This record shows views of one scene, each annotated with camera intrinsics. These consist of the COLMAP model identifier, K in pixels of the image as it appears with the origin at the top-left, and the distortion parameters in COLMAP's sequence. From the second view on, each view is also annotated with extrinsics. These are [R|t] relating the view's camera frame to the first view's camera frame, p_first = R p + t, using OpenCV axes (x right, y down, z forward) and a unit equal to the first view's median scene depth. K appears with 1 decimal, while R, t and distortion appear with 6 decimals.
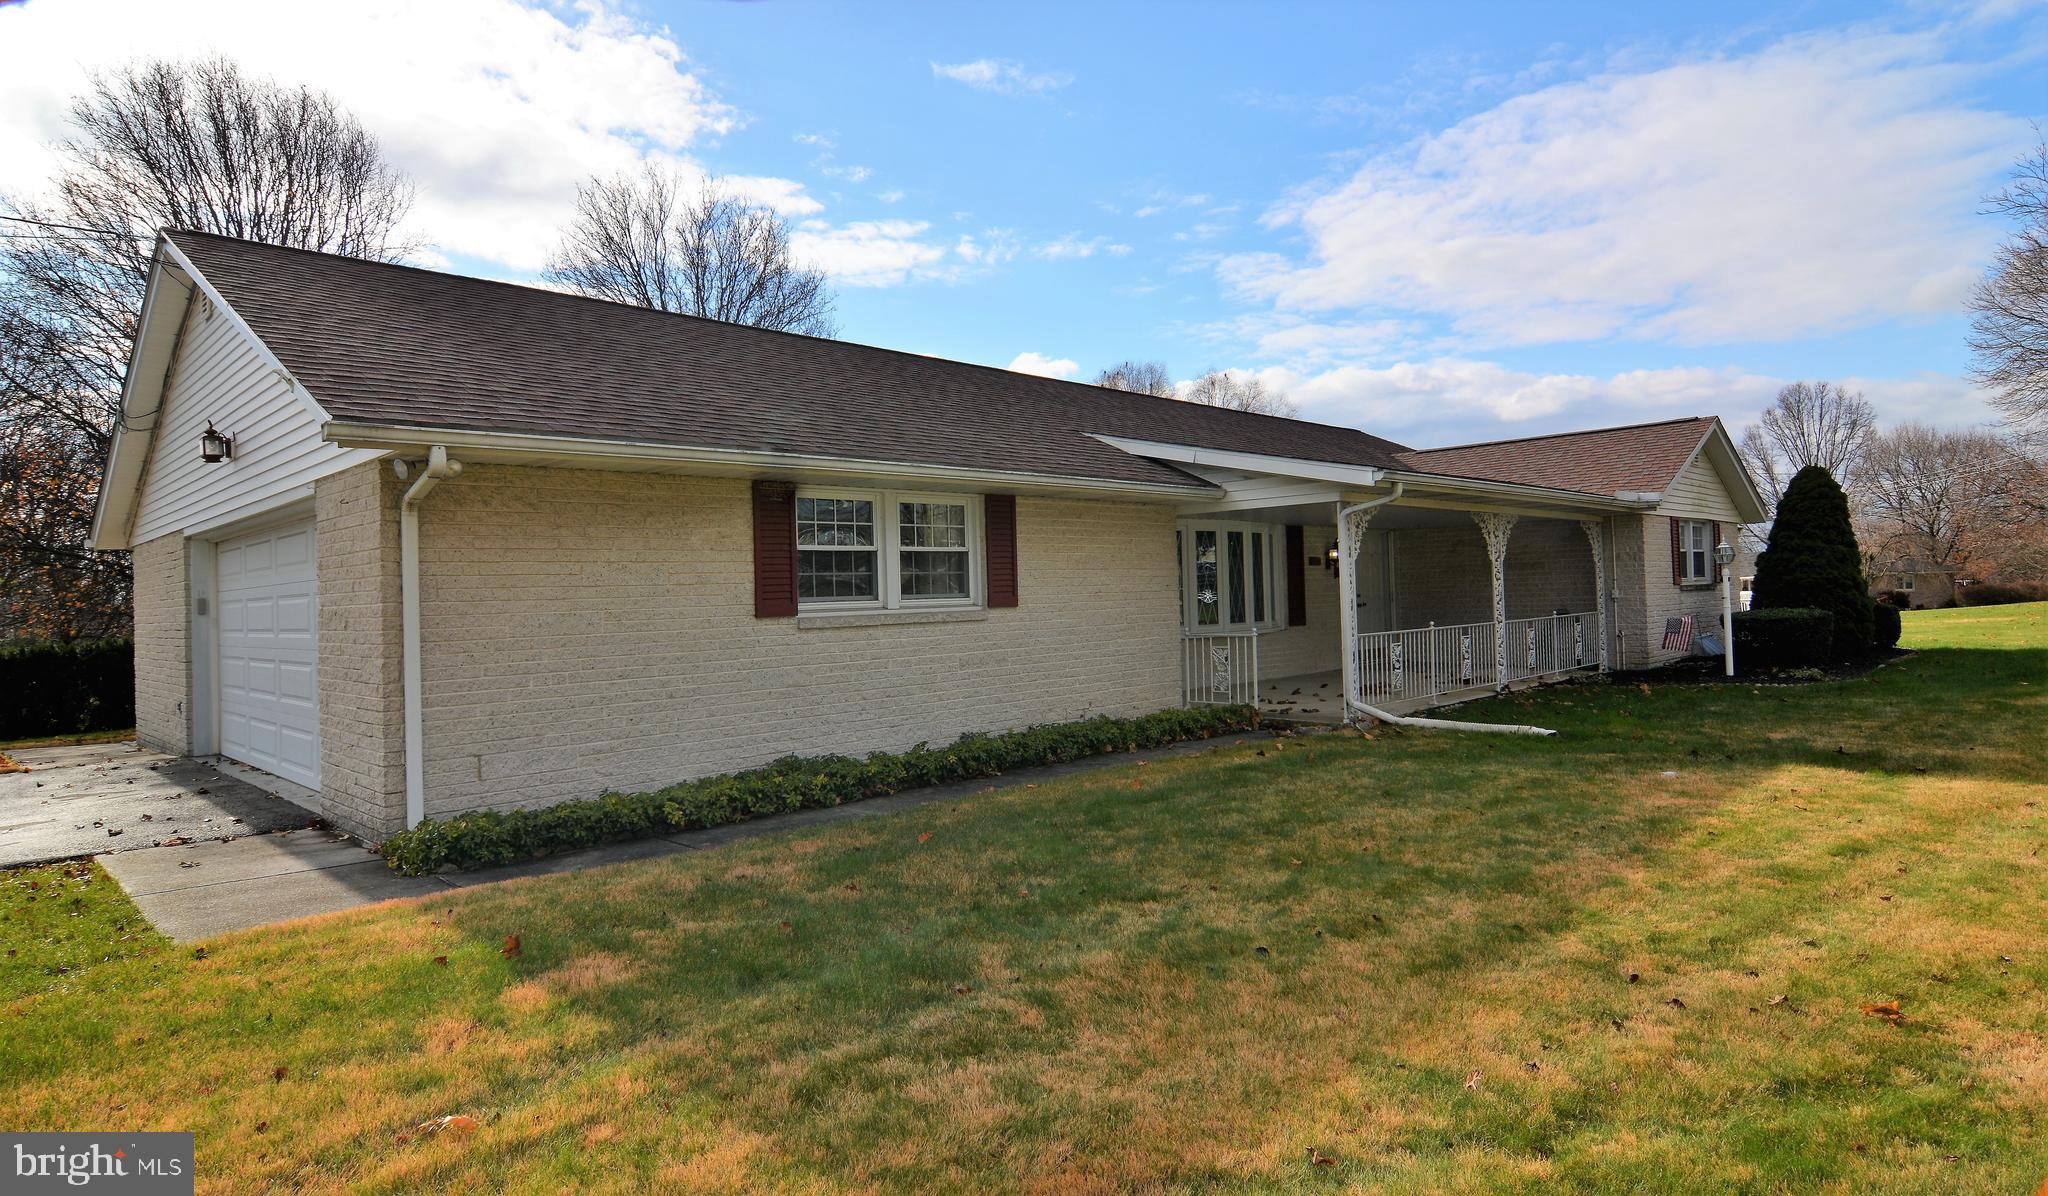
lens RADIAL K [[1134.4, 0, 1032.4], [0, 1134.4, 584.7], [0, 0, 1]] dist [-0.003632, -0.000033]
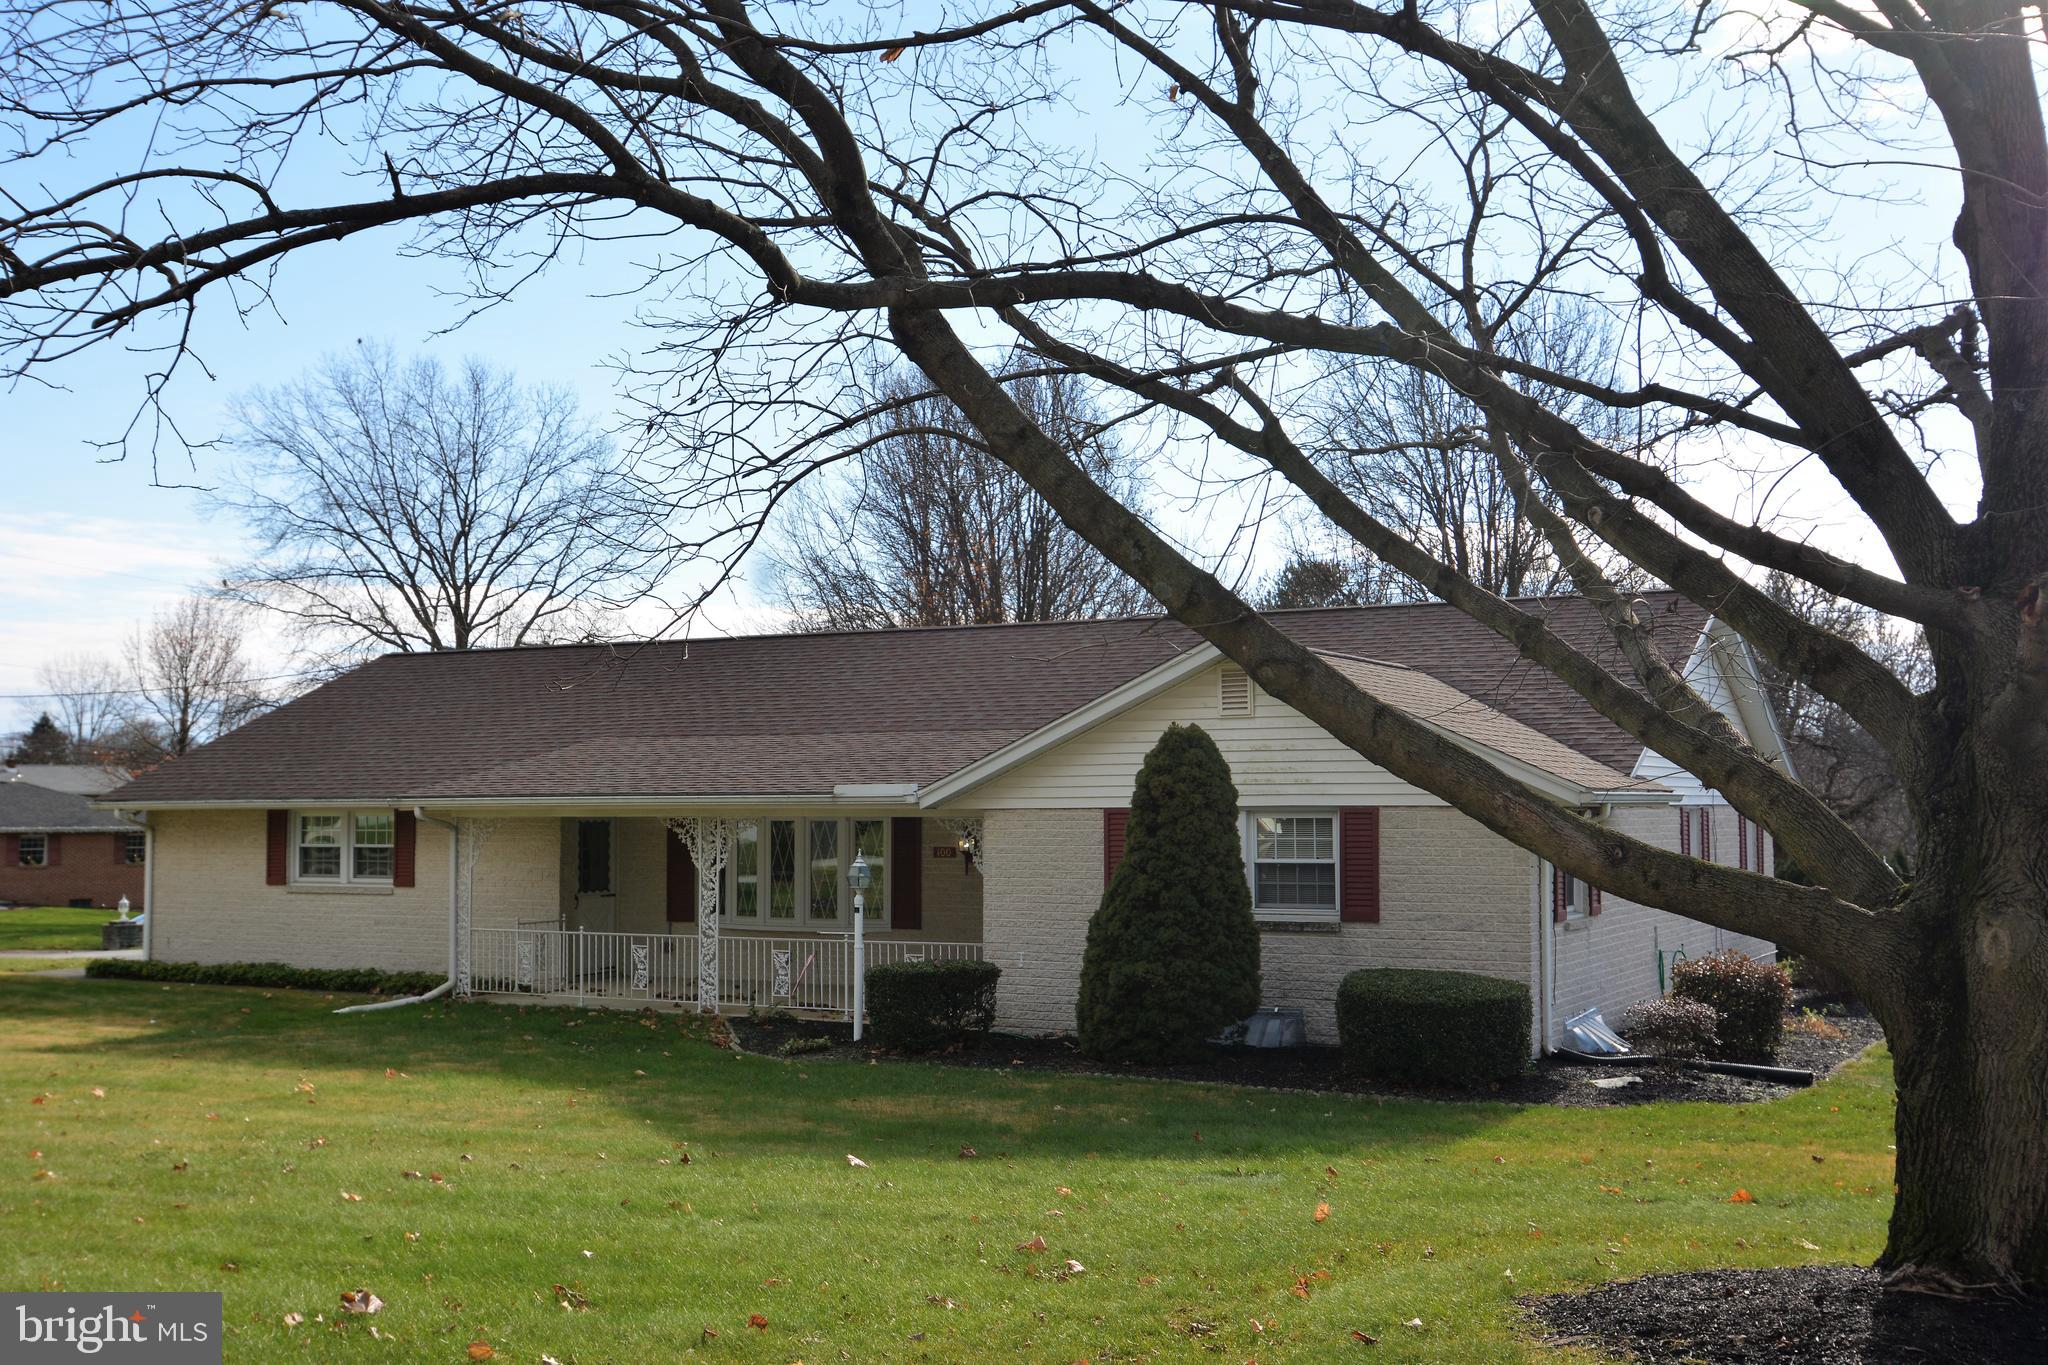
lens RADIAL K [[2099.7, 0, 1025.5], [0, 2099.7, 683.4], [0, 0, 1]] dist [0.003023, 0.000000]
pose [[0.267787, -0.028662, -0.963052, 1.809814], [0.004876, 0.999585, -0.028393, -0.103876], [0.963466, 0.002907, 0.267816, 0.683501]]
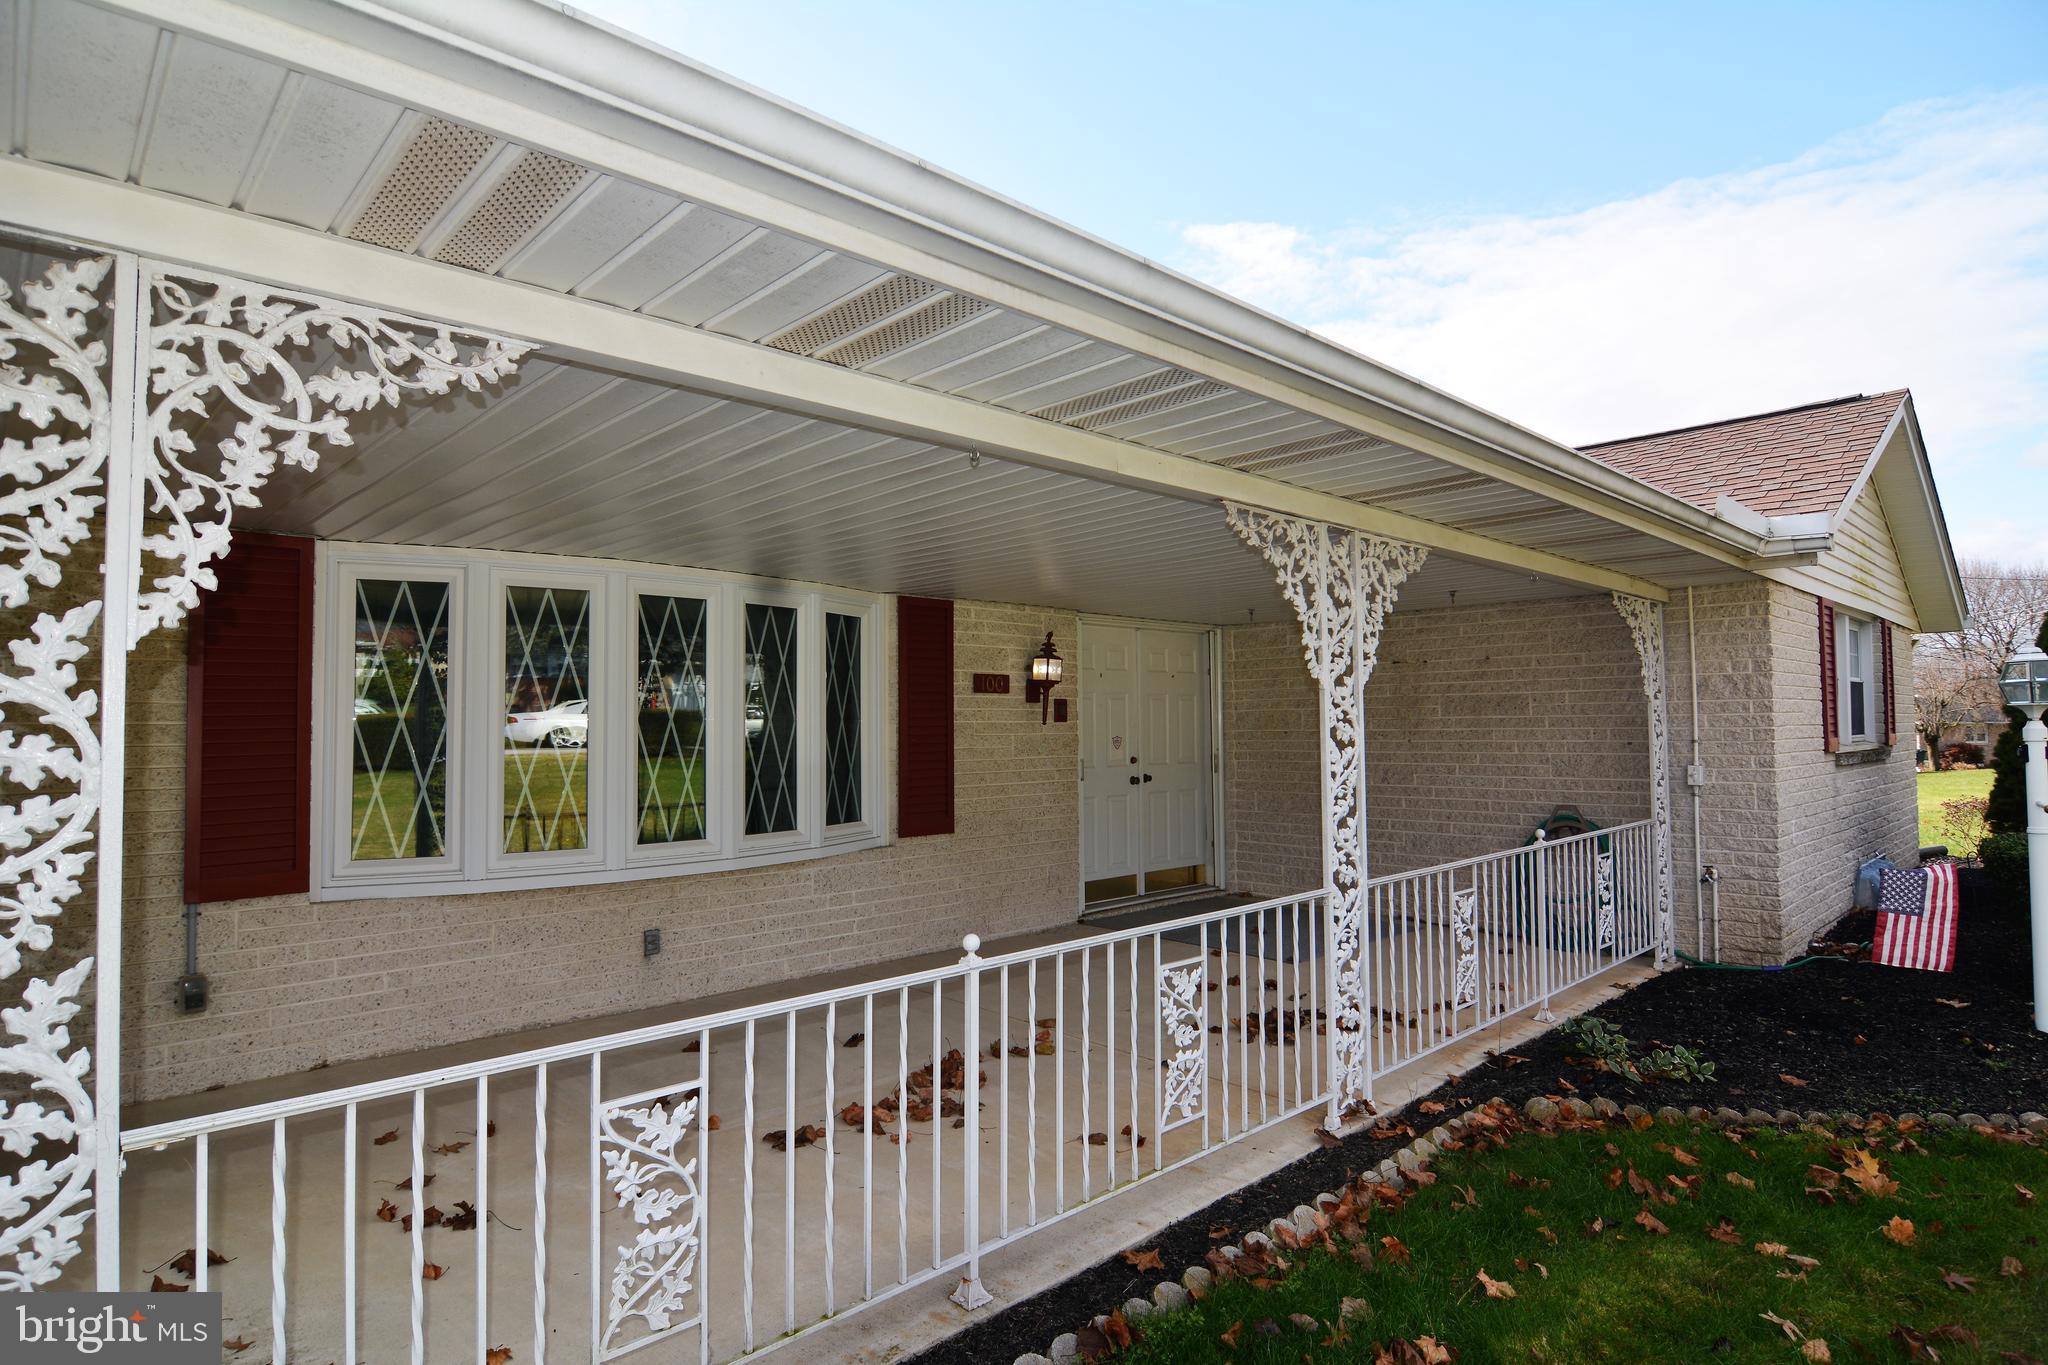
lens RADIAL K [[1091.8, 0, 1015.6], [0, 1091.8, 692.9], [0, 0, 1]] dist [-0.000264, 0.000039]
pose [[0.999177, 0.018885, -0.035885, 0.287055], [-0.019595, 0.999617, -0.019535, -0.009604], [0.035502, 0.020222, 0.999165, 0.607411]]
